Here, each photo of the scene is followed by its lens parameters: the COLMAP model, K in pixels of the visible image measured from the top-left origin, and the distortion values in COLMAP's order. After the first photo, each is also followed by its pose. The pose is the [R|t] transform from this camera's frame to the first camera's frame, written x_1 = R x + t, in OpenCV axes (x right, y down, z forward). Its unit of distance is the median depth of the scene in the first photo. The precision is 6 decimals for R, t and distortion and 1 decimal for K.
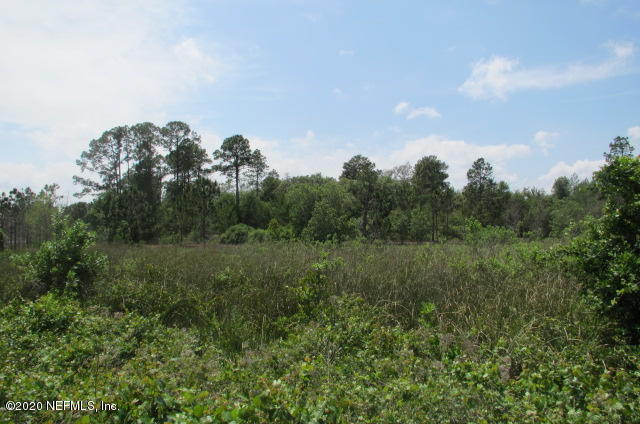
lens RADIAL K [[542.8, 0, 312.7], [0, 542.8, 214.3], [0, 0, 1]] dist [0.007276, 0.004114]
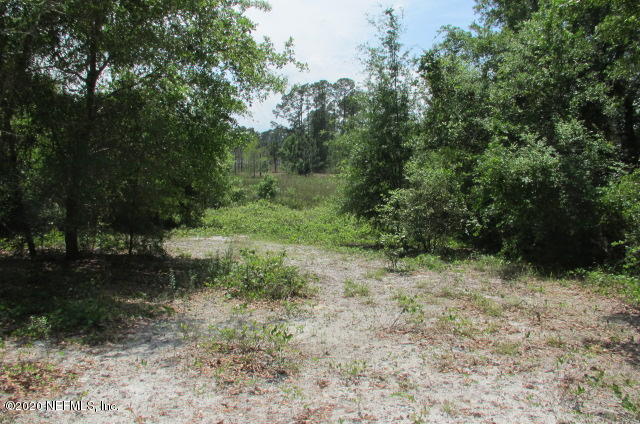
lens RADIAL K [[542.8, 0, 312.7], [0, 542.8, 214.3], [0, 0, 1]] dist [0.007276, 0.004114]
pose [[0.942631, 0.075461, -0.325195, 0.132723], [-0.029780, 0.989241, 0.143229, -0.037054], [0.332505, -0.125327, 0.934737, -0.297304]]
